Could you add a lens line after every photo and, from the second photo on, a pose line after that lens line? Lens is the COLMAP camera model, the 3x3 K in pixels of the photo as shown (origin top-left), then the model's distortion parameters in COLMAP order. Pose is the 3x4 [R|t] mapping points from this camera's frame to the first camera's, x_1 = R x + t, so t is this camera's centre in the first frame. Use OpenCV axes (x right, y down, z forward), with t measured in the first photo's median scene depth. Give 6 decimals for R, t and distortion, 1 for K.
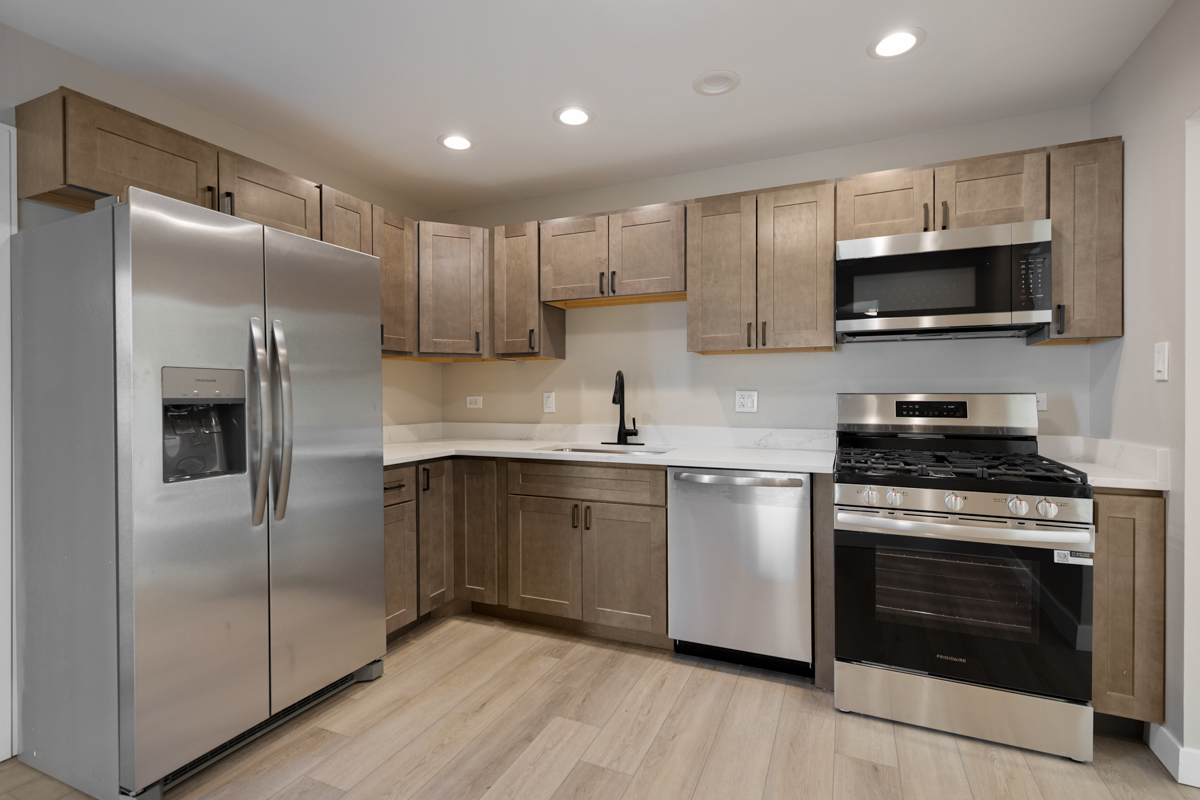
lens RADIAL K [[566.6, 0, 645.5], [0, 566.6, 395.9], [0, 0, 1]] dist [0.003563, -0.000654]
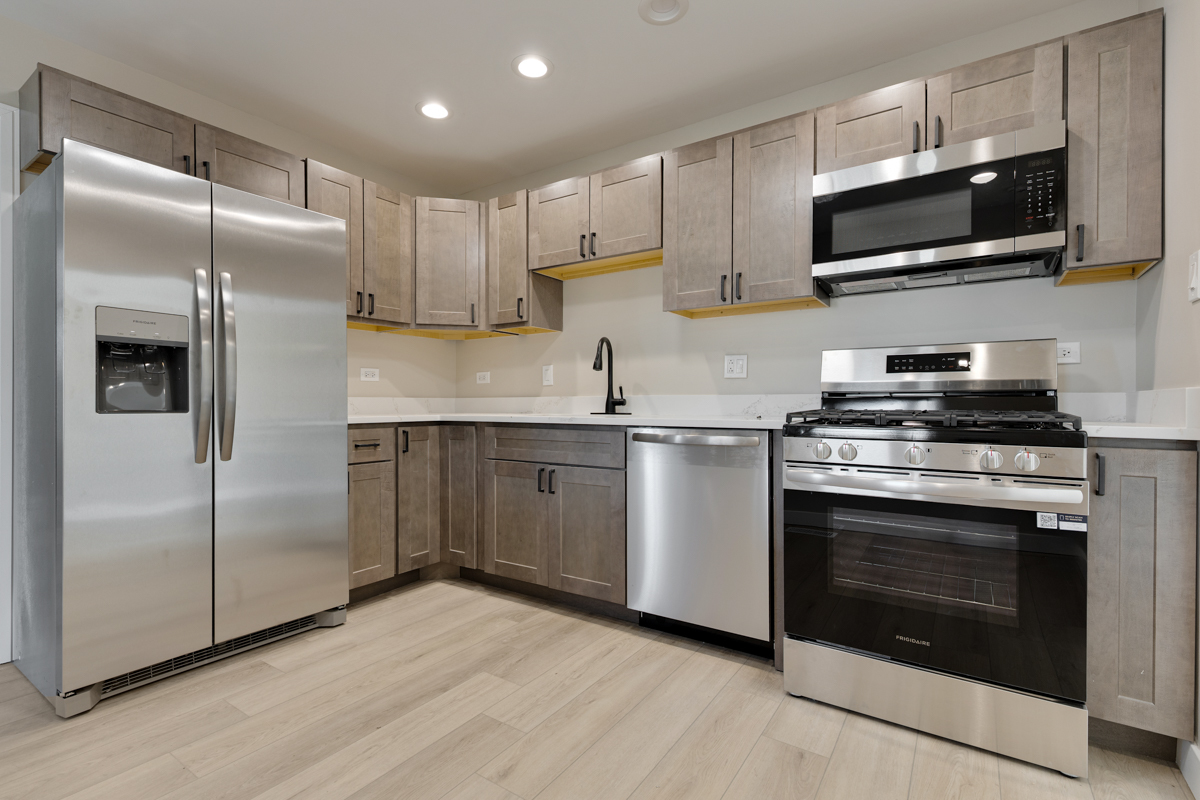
lens RADIAL K [[566.6, 0, 610.1], [0, 566.6, 394.1], [0, 0, 1]] dist [0.003563, -0.000654]
pose [[0.984113, -0.000989, -0.177540, 0.207643], [0.001087, 0.999999, 0.000454, 0.080298], [0.177540, -0.000639, 0.984113, 0.074793]]
